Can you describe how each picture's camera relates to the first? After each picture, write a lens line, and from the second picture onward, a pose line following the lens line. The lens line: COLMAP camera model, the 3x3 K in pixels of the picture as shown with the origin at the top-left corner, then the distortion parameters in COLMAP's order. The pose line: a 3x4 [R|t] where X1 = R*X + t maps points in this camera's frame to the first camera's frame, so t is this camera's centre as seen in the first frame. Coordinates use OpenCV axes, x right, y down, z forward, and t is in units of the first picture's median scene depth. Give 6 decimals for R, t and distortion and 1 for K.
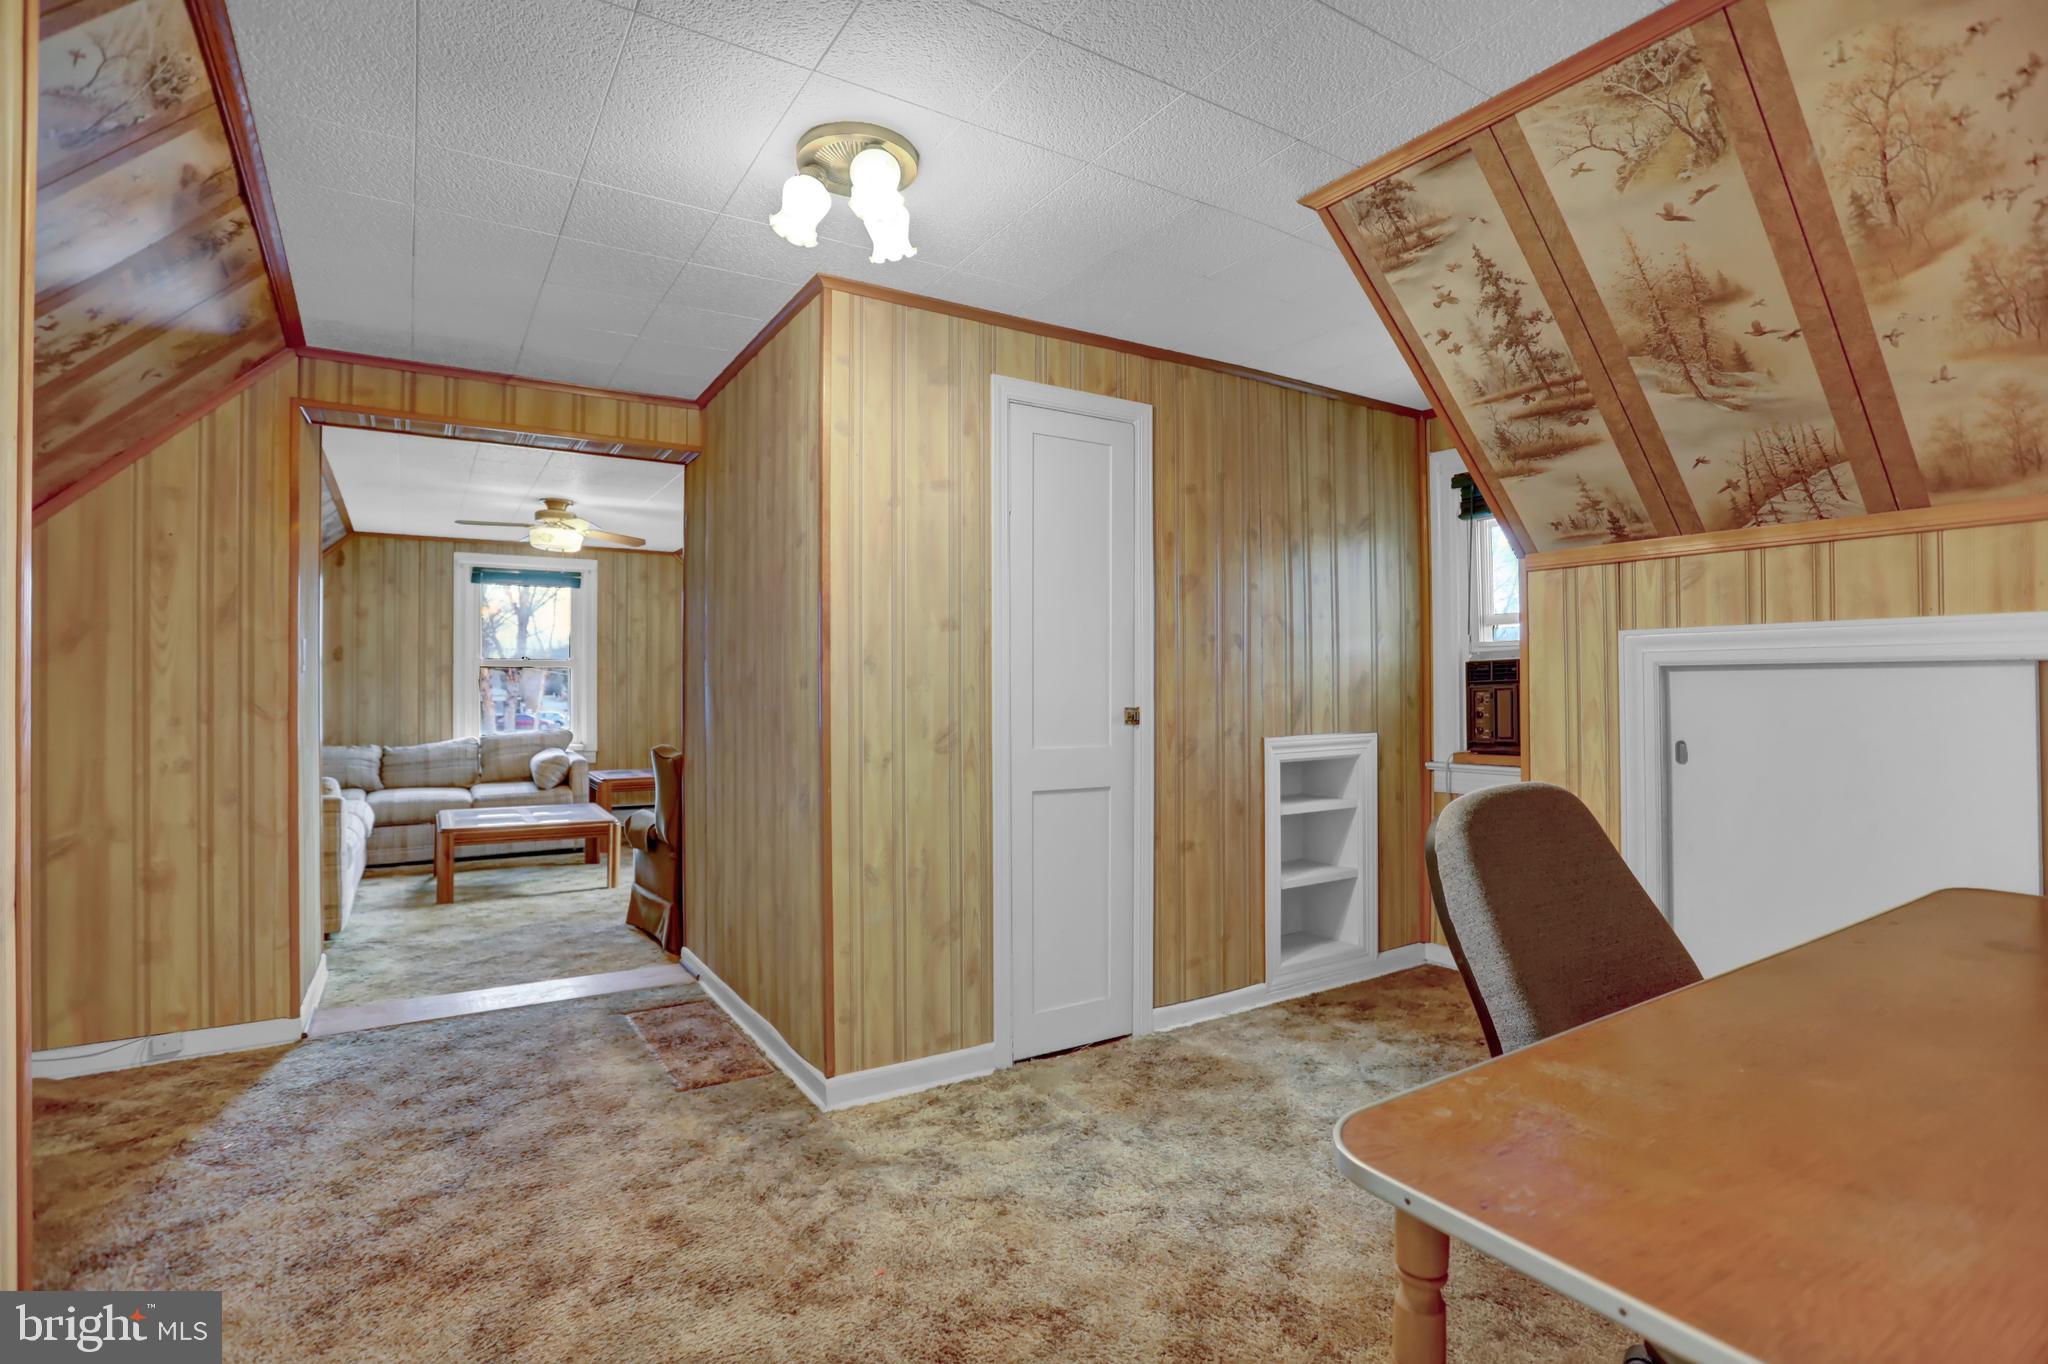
lens RADIAL K [[993.9, 0, 1032.3], [0, 993.9, 678.9], [0, 0, 1]] dist [-0.074677, 0.029872]
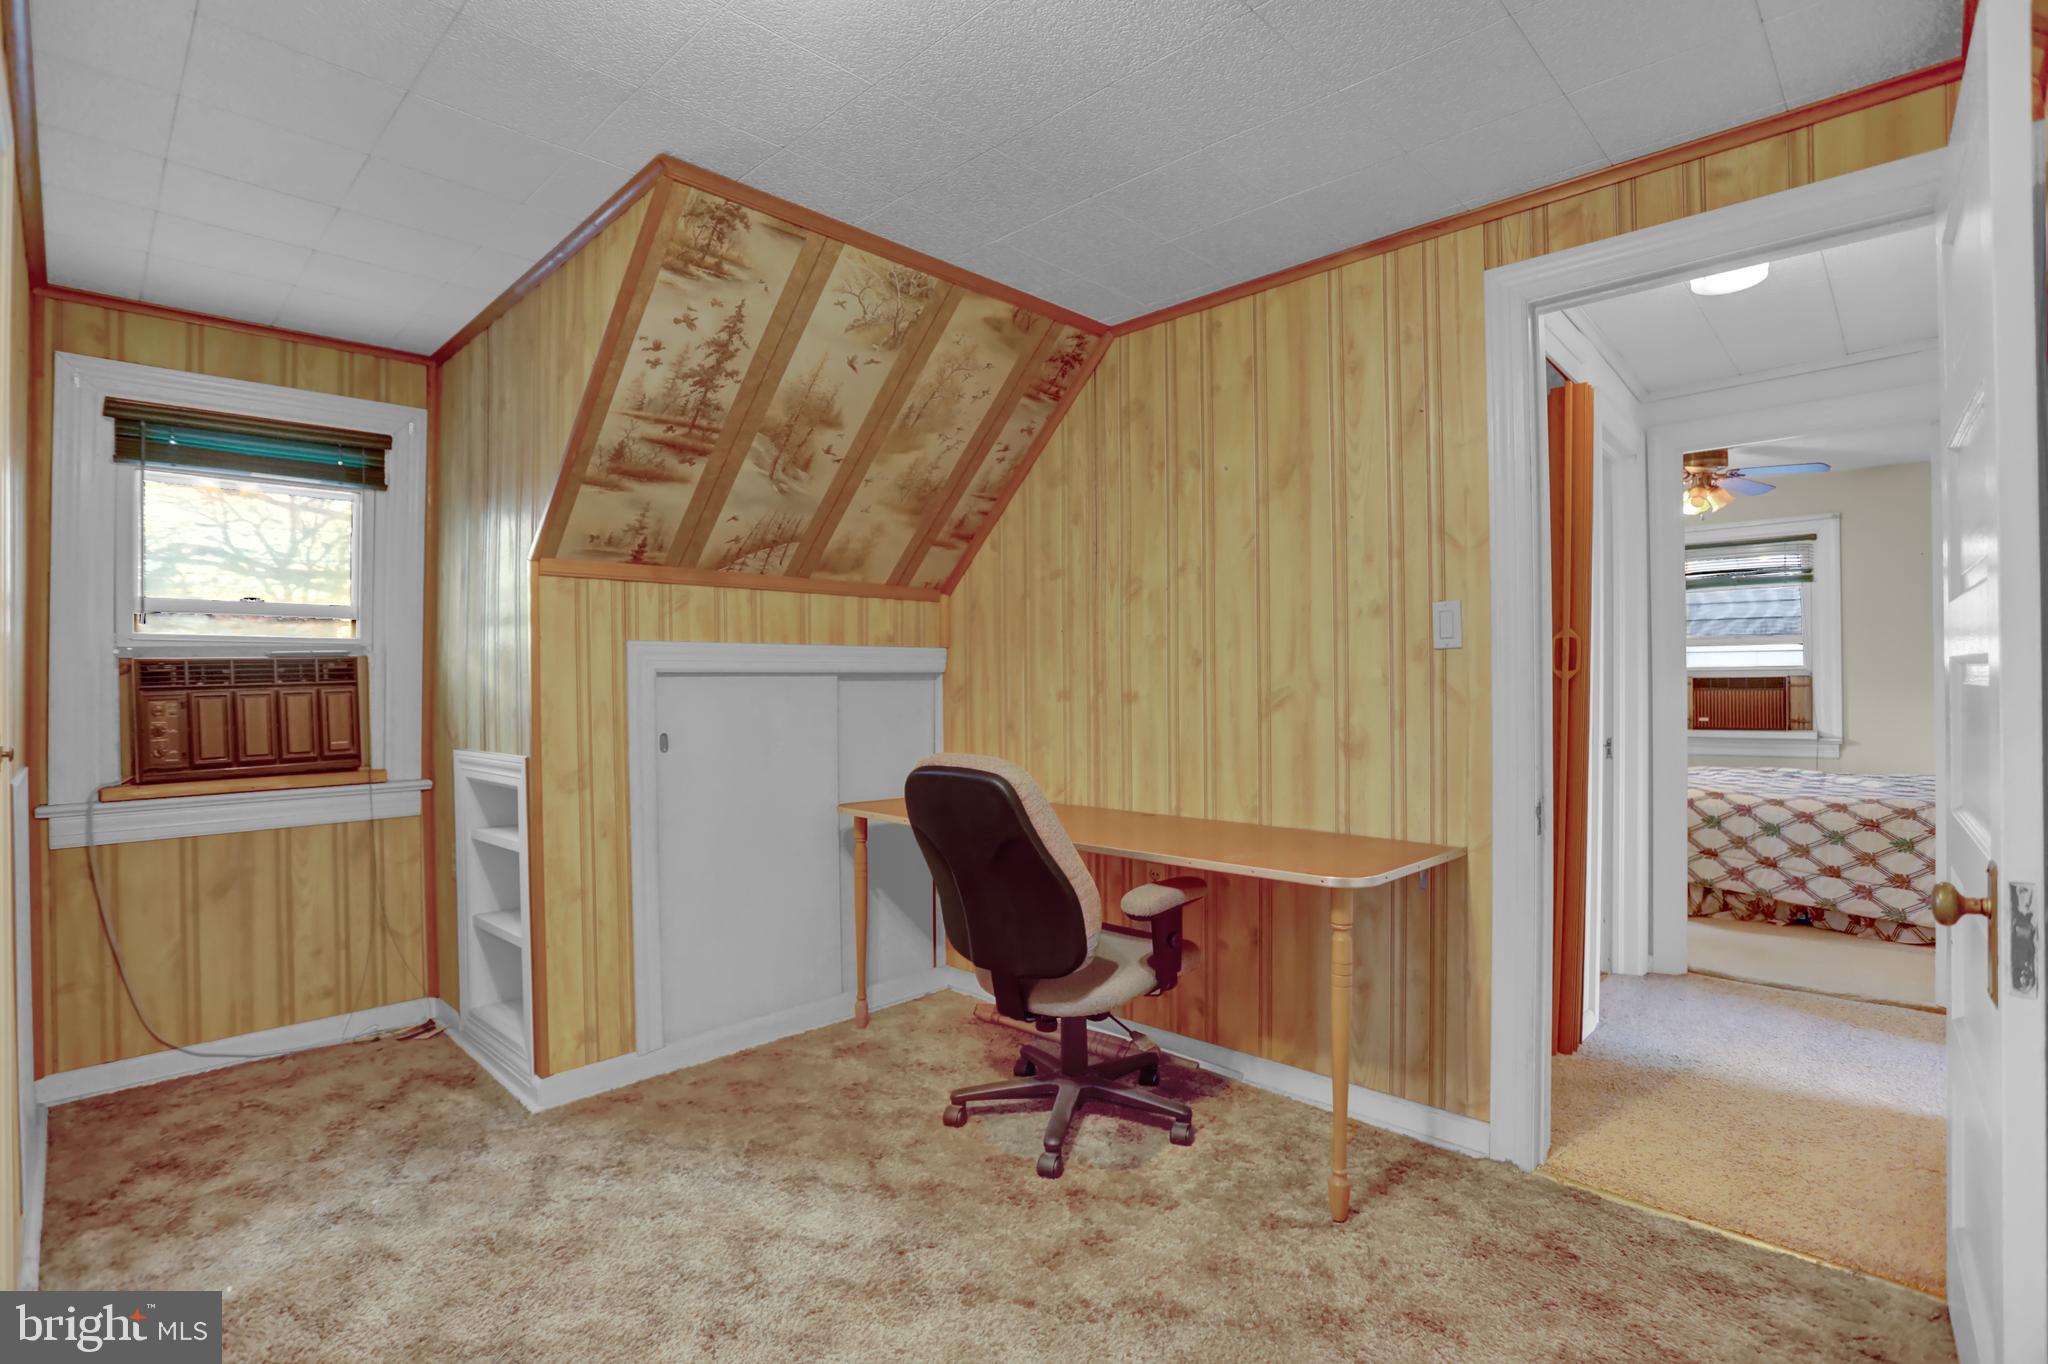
lens RADIAL K [[993.9, 0, 1032.3], [0, 993.9, 678.9], [0, 0, 1]] dist [-0.074677, 0.029872]
pose [[-0.235072, 0.009844, 0.971928, -0.684424], [0.001251, 0.999951, -0.009825, 0.007935], [-0.971977, -0.001094, -0.235073, 0.880327]]
